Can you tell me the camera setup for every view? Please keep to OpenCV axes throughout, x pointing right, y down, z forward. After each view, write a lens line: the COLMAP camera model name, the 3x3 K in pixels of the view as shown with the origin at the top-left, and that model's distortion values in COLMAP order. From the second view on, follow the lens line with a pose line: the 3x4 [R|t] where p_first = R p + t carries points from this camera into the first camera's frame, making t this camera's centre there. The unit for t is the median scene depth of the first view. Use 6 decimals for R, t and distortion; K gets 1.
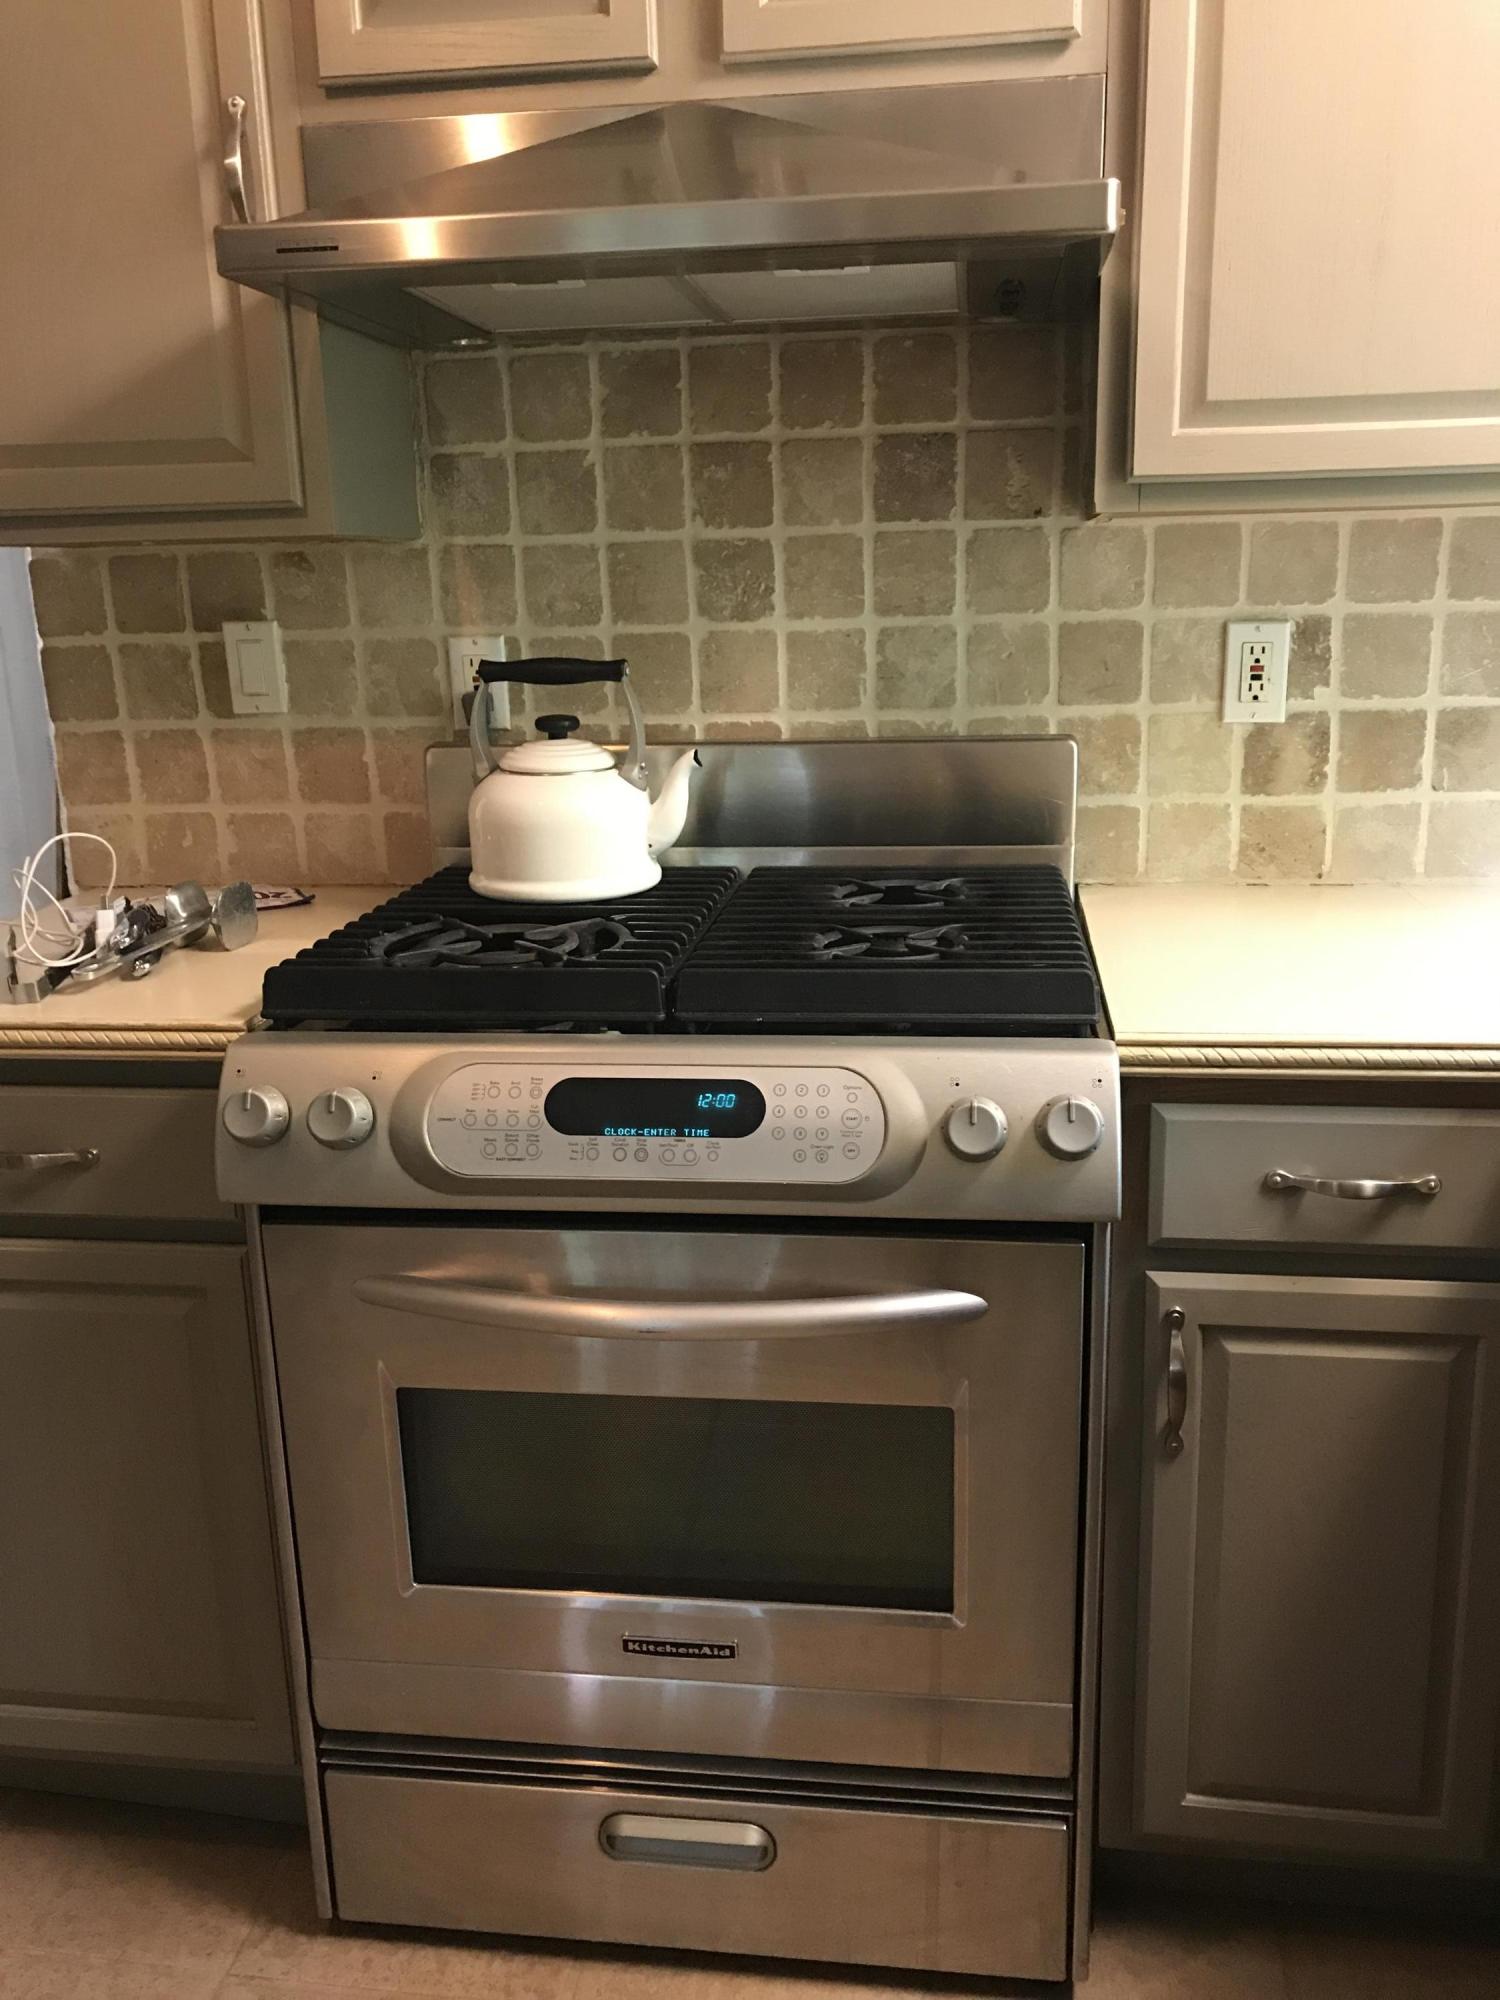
lens RADIAL K [[1674.4, 0, 757.6], [0, 1674.4, 1014.4], [0, 0, 1]] dist [0.037265, -0.061099]
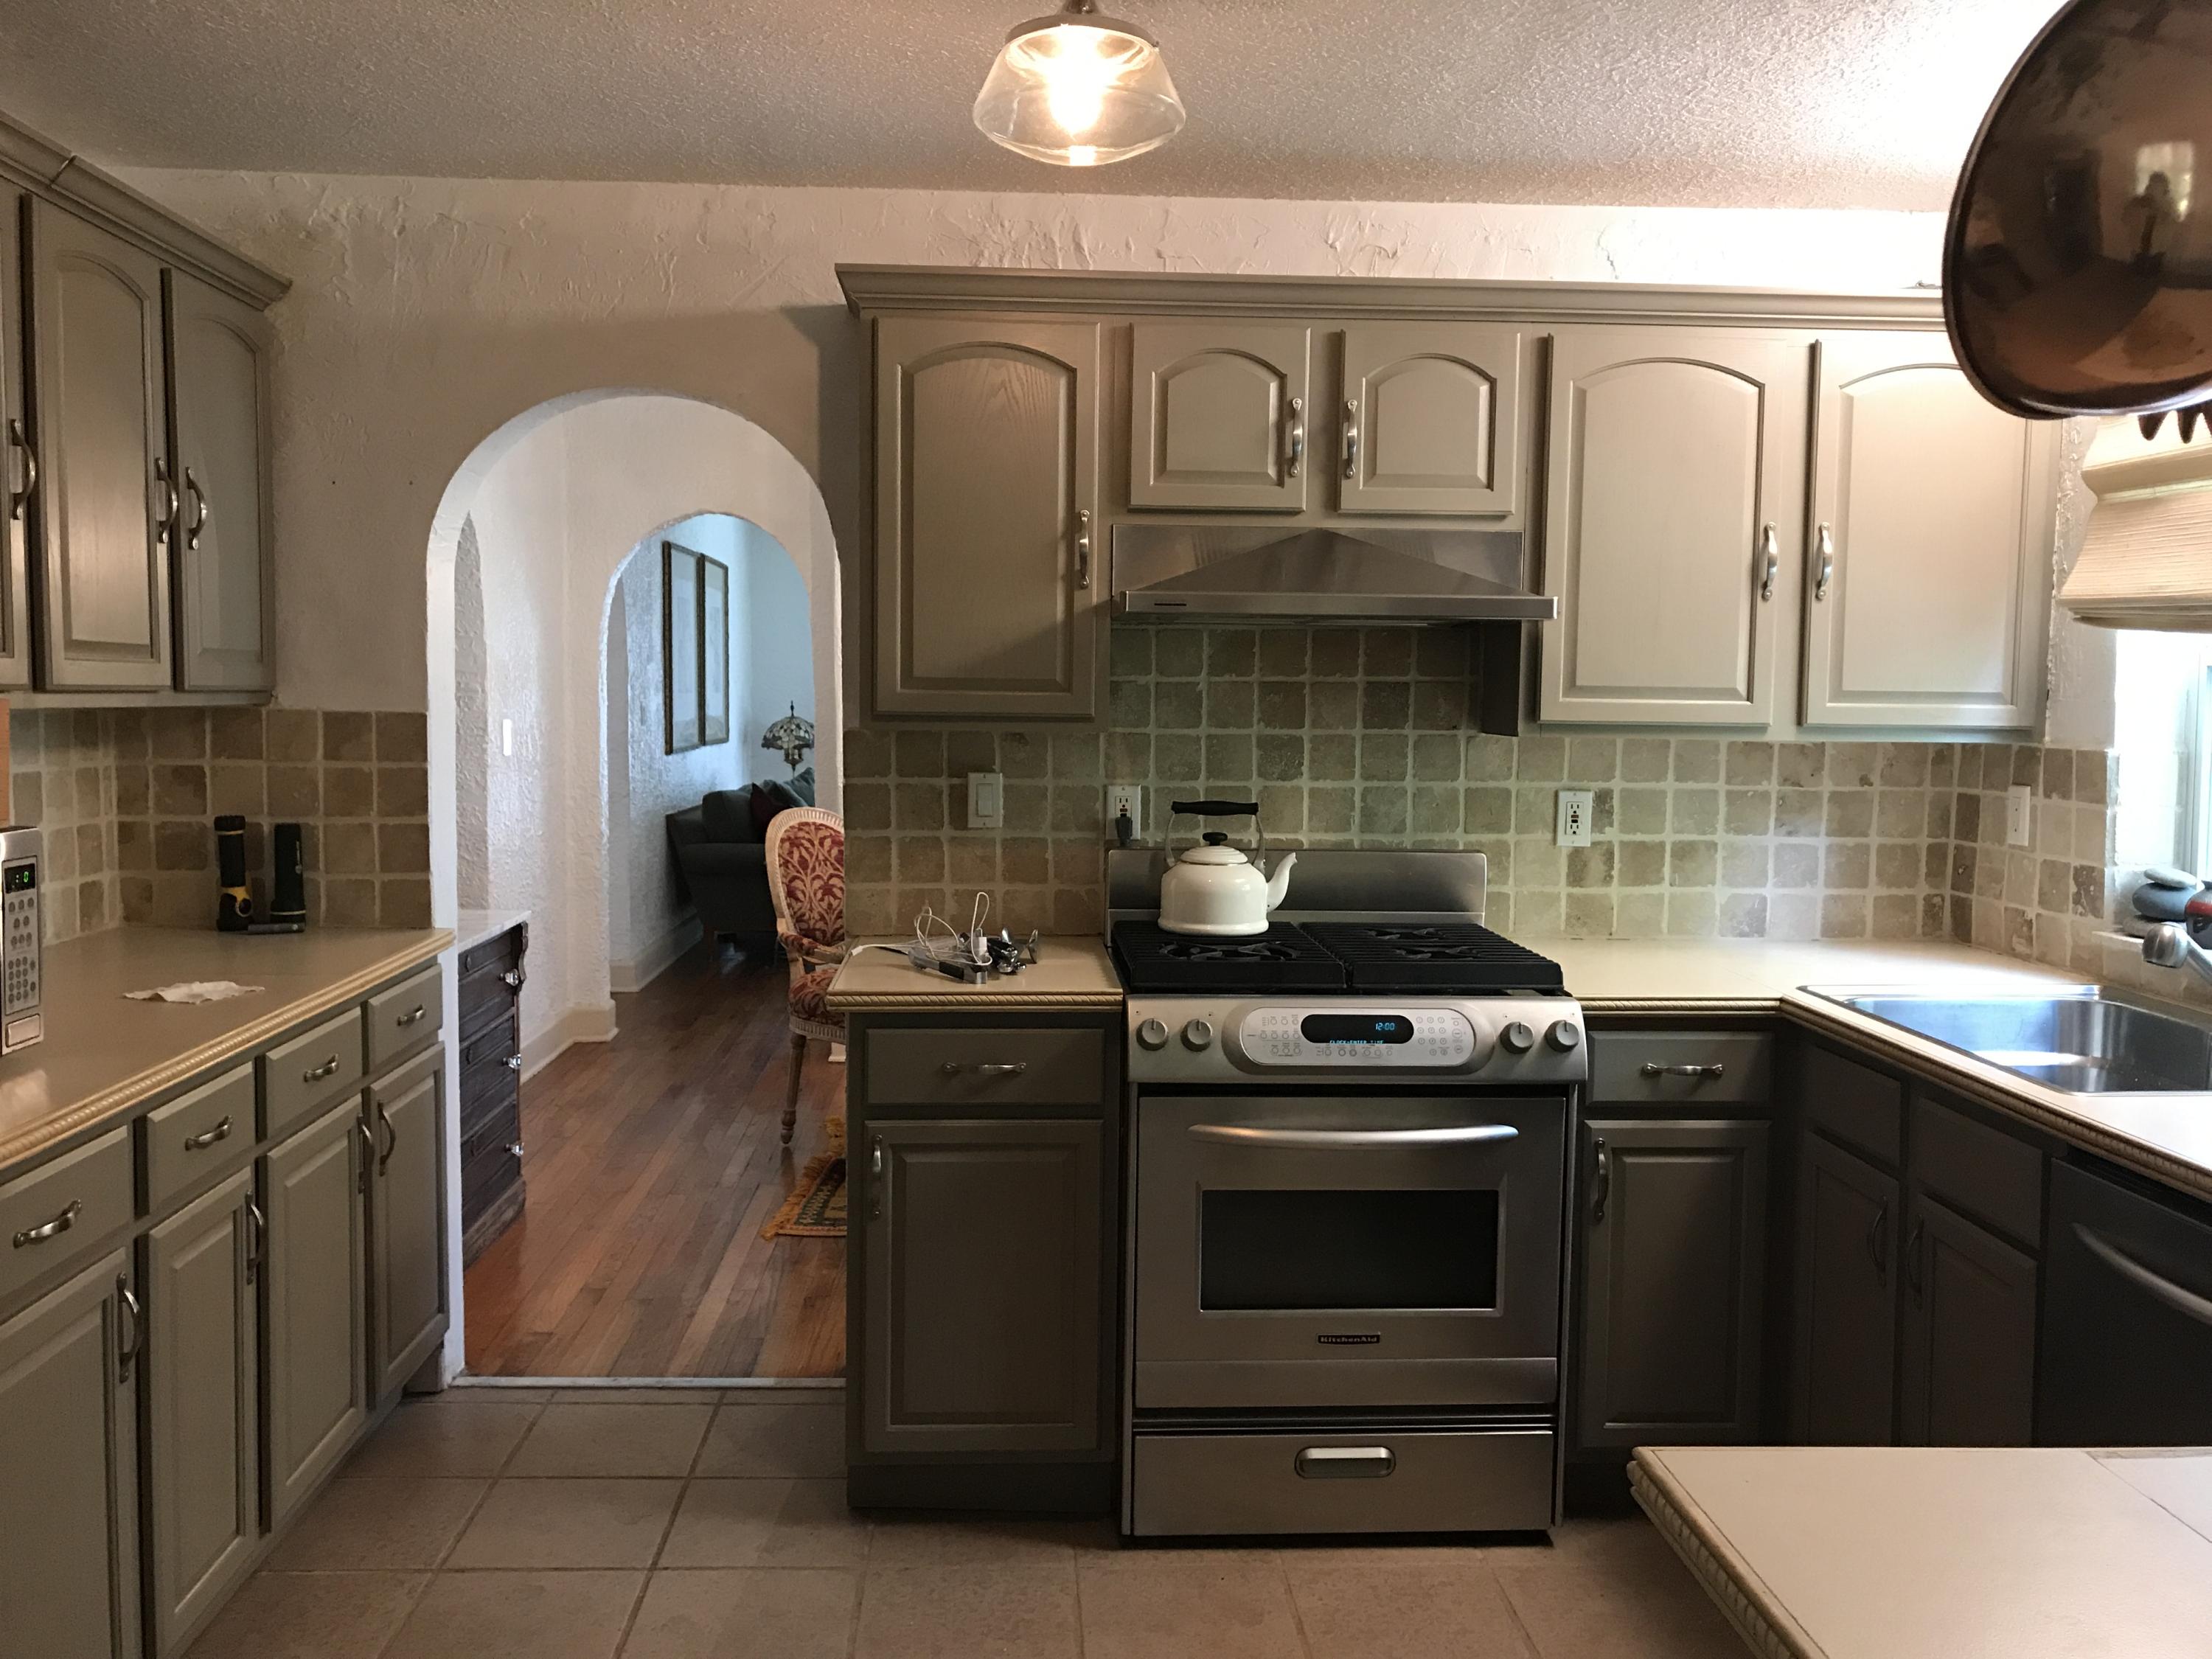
lens RADIAL K [[1851.9, 0, 1092.9], [0, 1851.9, 815.7], [0, 0, 1]] dist [0.037265, -0.061099]
pose [[0.982586, 0.024303, 0.184214, -0.570960], [0.010696, 0.982367, -0.186655, 0.156359], [-0.185502, 0.185375, 0.965000, -0.810203]]
